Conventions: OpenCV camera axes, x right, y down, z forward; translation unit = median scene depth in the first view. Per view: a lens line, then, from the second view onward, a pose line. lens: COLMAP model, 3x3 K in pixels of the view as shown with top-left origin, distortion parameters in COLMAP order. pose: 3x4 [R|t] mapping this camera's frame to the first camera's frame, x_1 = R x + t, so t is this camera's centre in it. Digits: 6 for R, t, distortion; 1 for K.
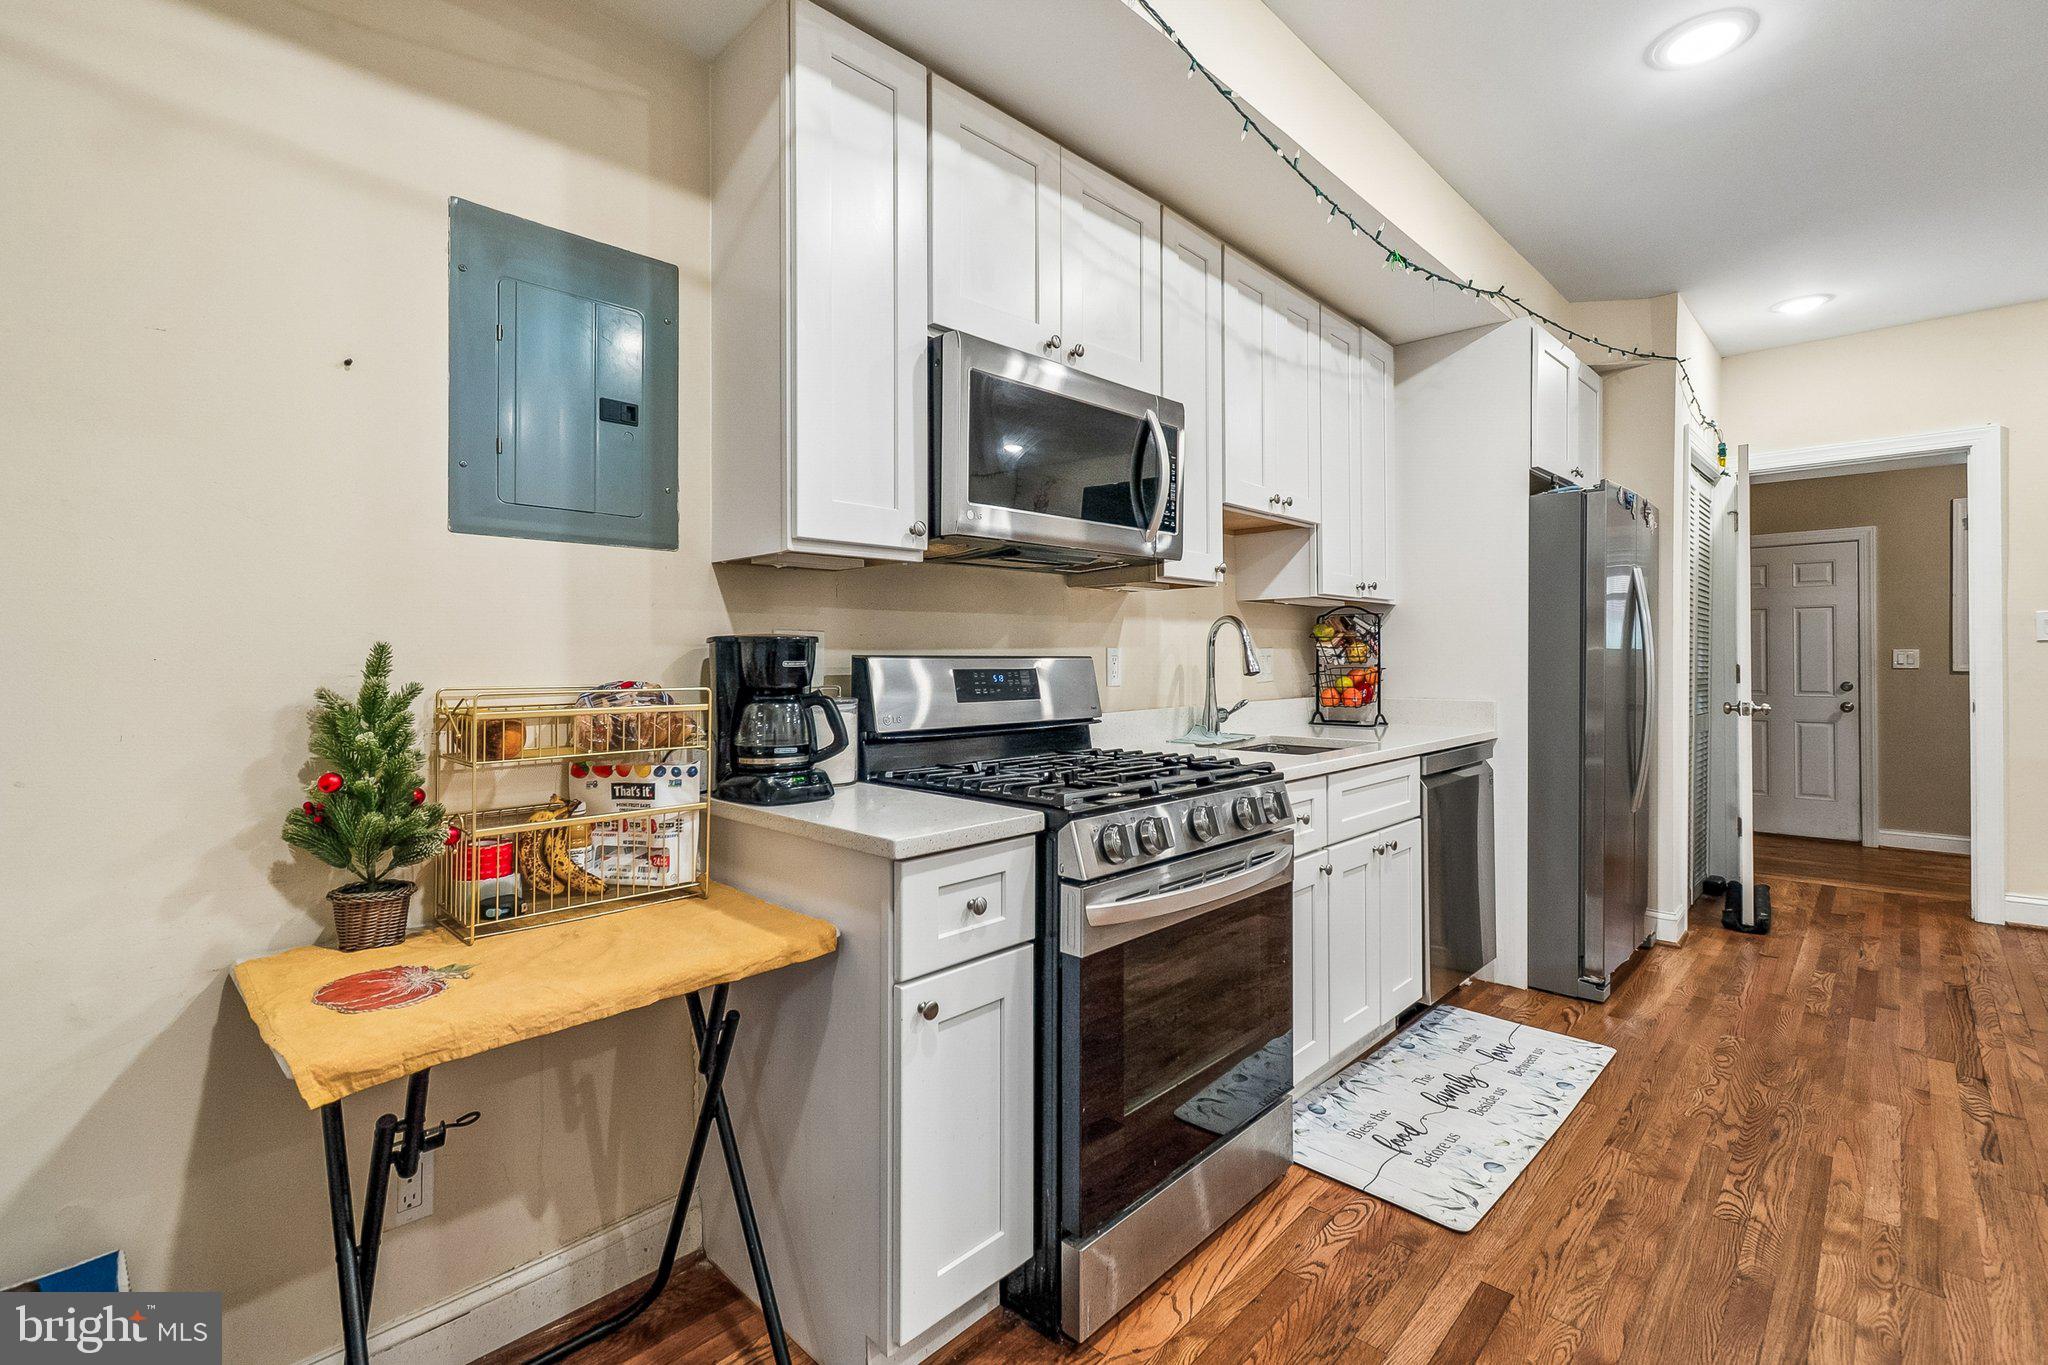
lens RADIAL K [[924.1, 0, 1026.1], [0, 924.1, 665.8], [0, 0, 1]] dist [0.004682, -0.000767]
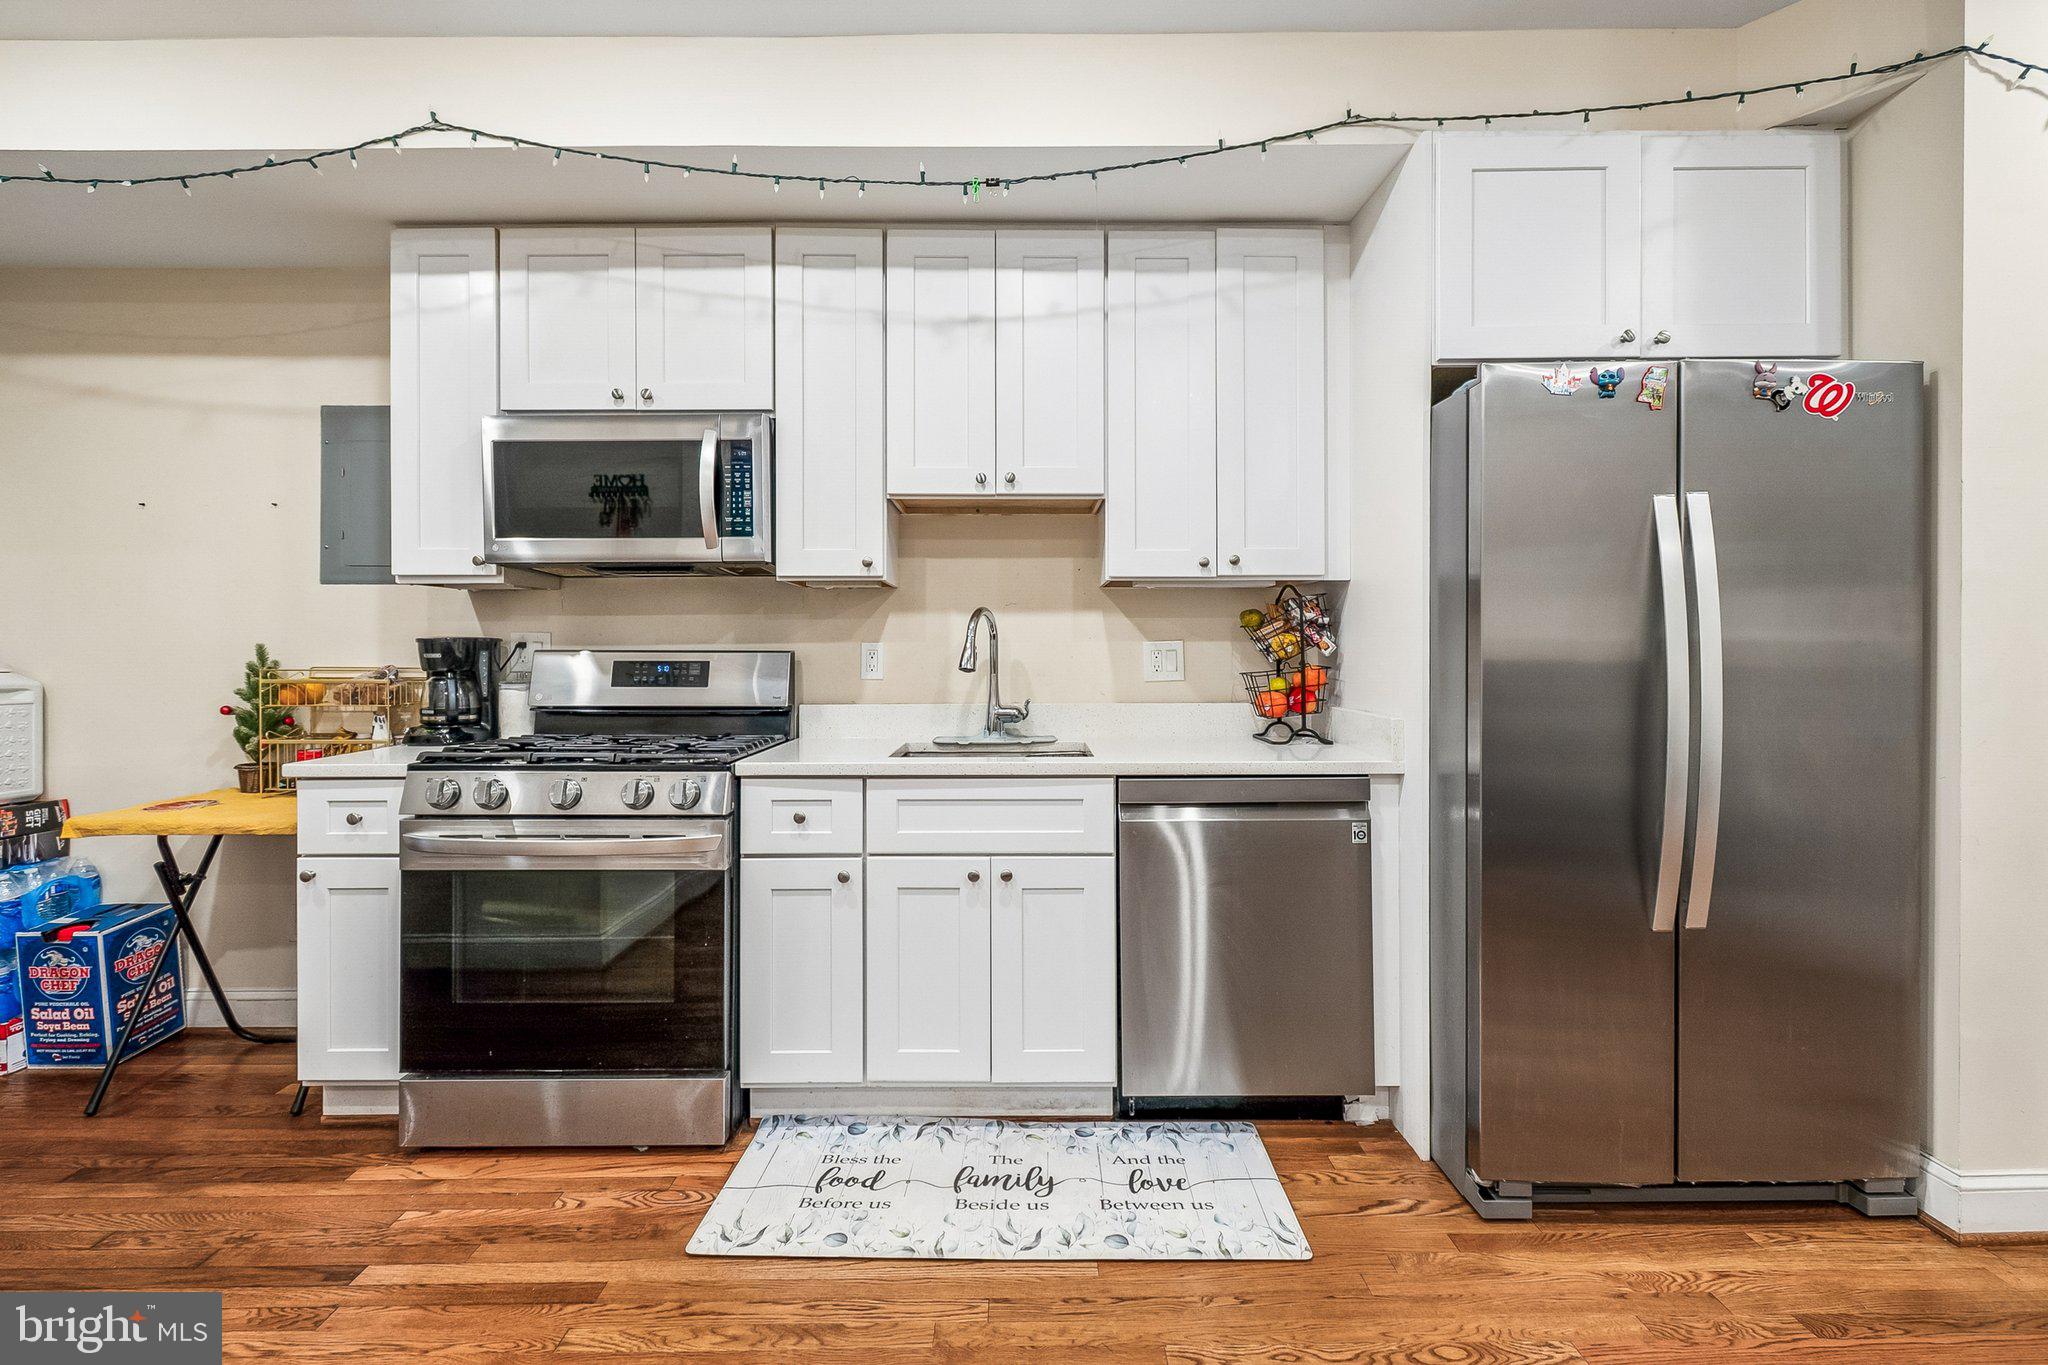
lens RADIAL K [[924.1, 0, 1020.8], [0, 924.1, 660.5], [0, 0, 1]] dist [0.004682, -0.000767]
pose [[0.691941, 0.011654, -0.721860, 1.096098], [-0.007649, 0.999932, 0.008812, -0.010786], [0.721913, -0.000576, 0.691983, 0.459386]]
